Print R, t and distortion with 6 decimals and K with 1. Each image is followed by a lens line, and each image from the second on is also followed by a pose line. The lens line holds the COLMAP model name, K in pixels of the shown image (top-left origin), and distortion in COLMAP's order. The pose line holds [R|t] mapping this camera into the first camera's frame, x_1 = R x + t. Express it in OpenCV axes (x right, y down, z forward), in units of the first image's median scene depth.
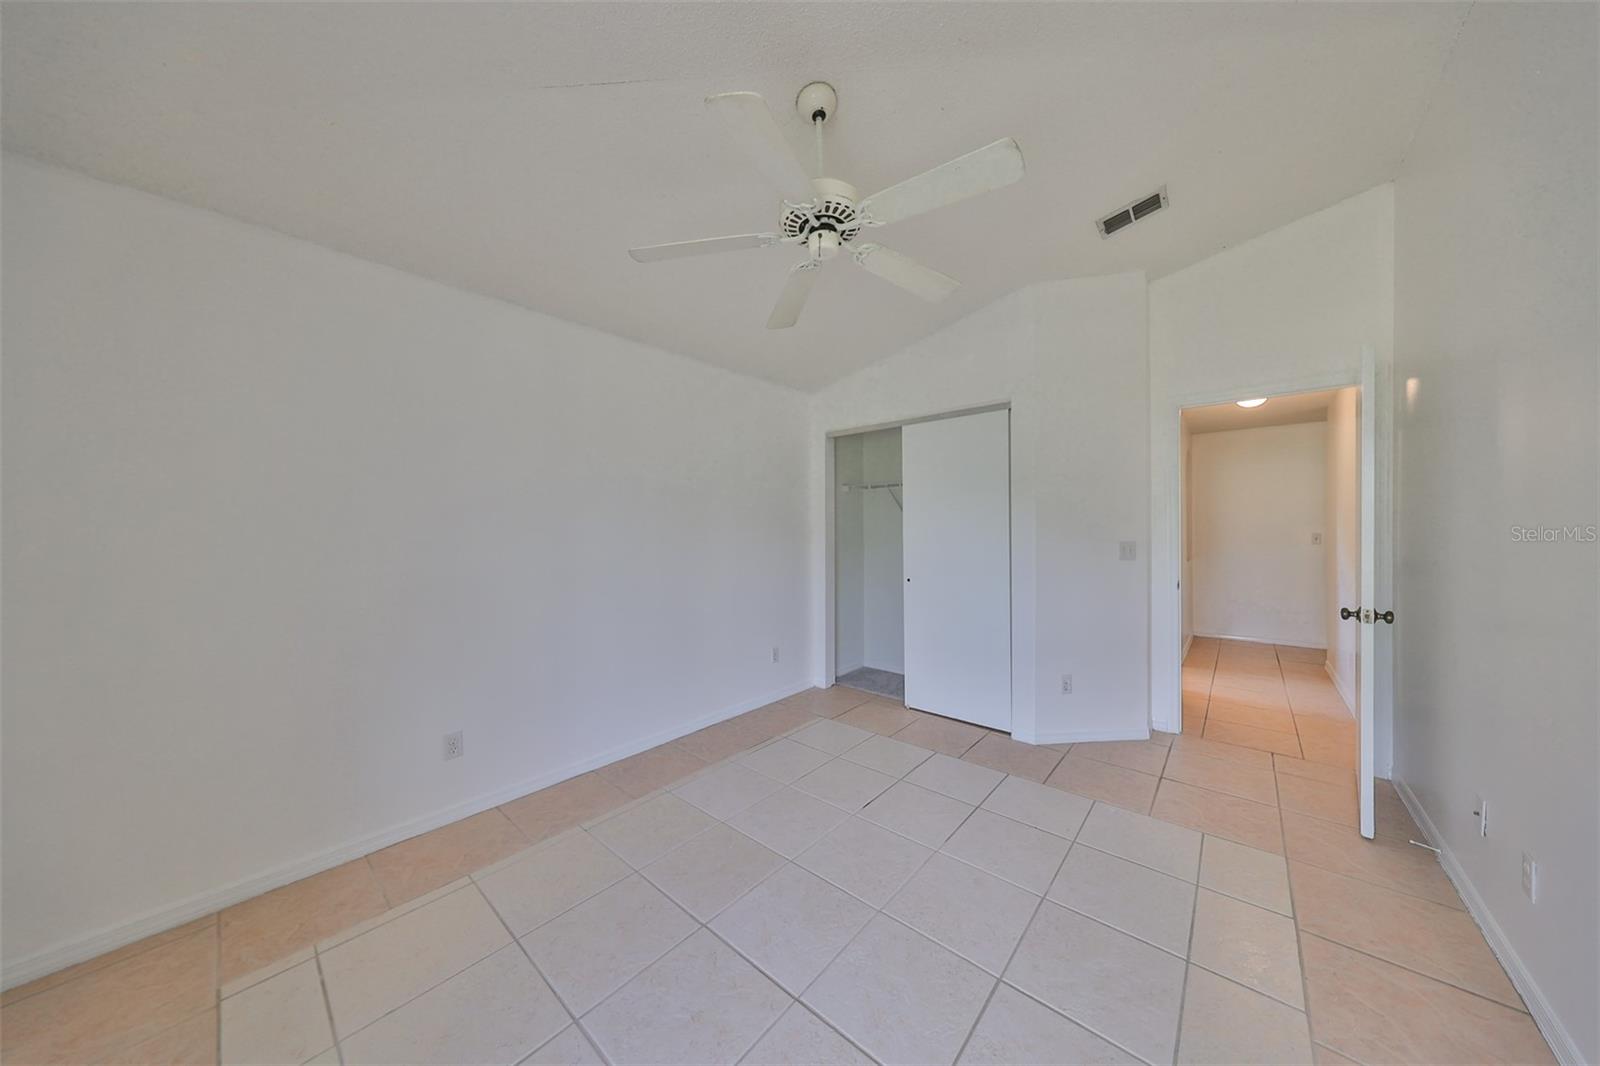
lens RADIAL K [[497.7, 0, 795.8], [0, 497.7, 535.6], [0, 0, 1]] dist [-0.000081, 0.000034]
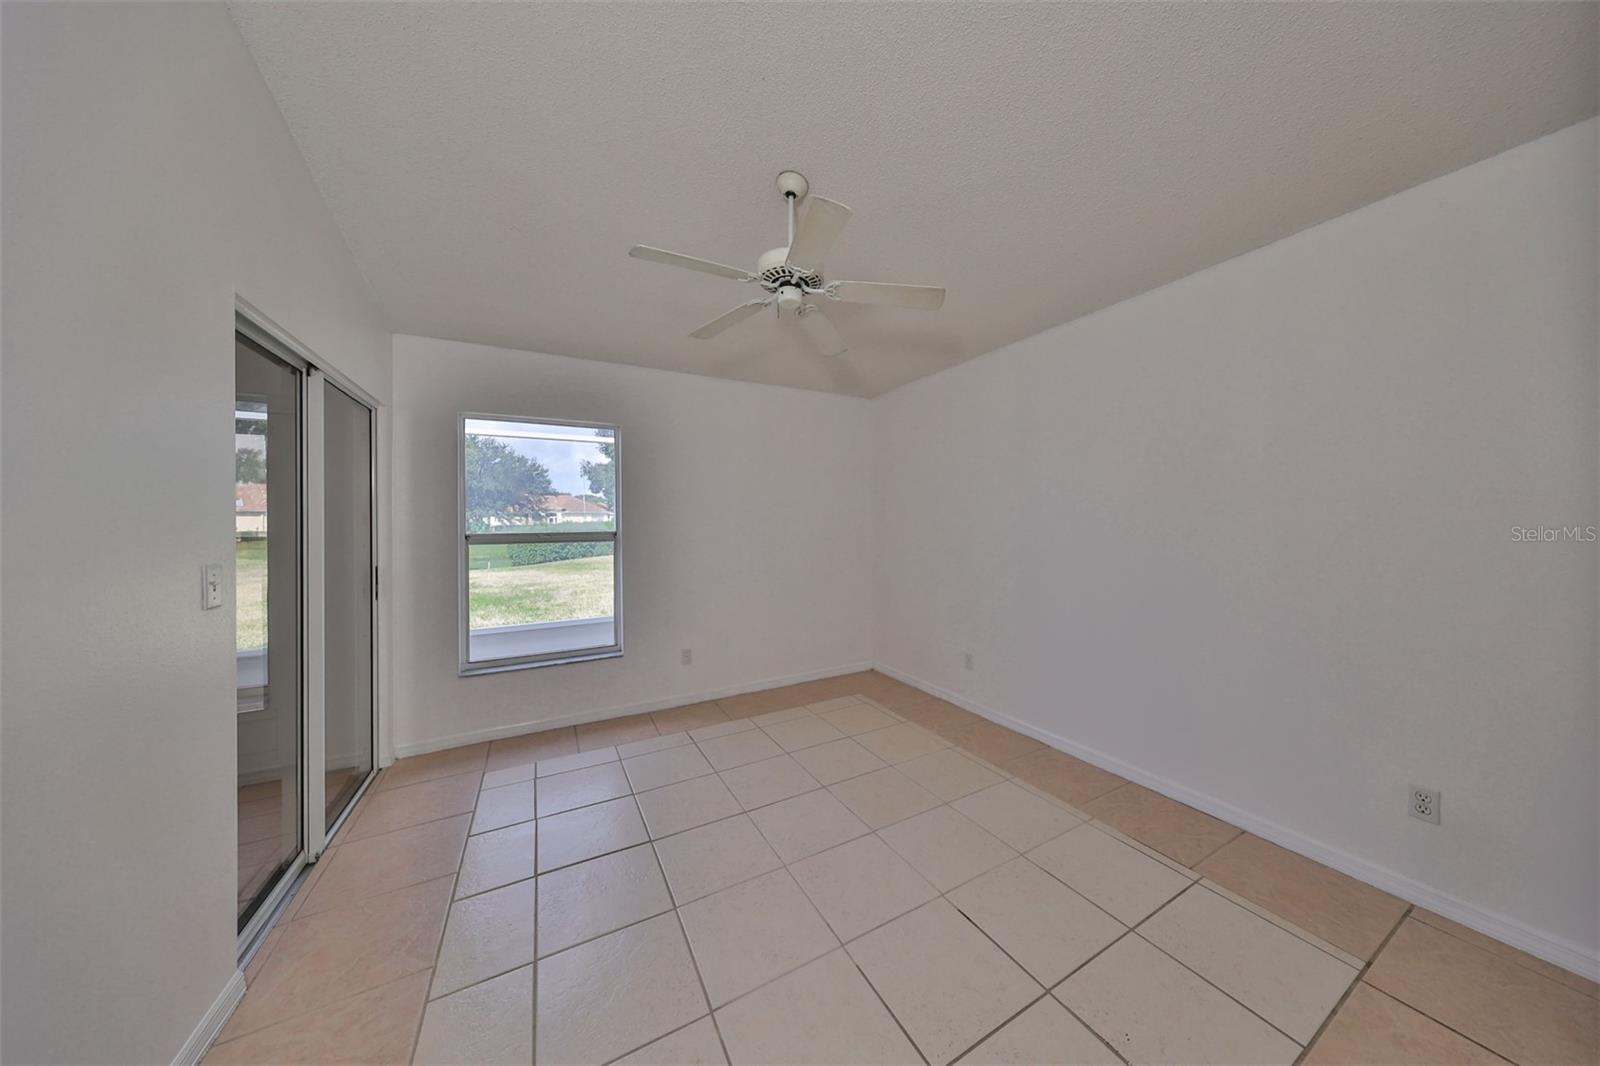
lens RADIAL K [[497.7, 0, 795.8], [0, 497.7, 535.6], [0, 0, 1]] dist [-0.000081, 0.000034]
pose [[-0.347211, 0.035417, -0.937118, 0.852467], [-0.001762, 0.999260, 0.038418, 0.006970], [0.937785, 0.014991, -0.346892, 1.040514]]
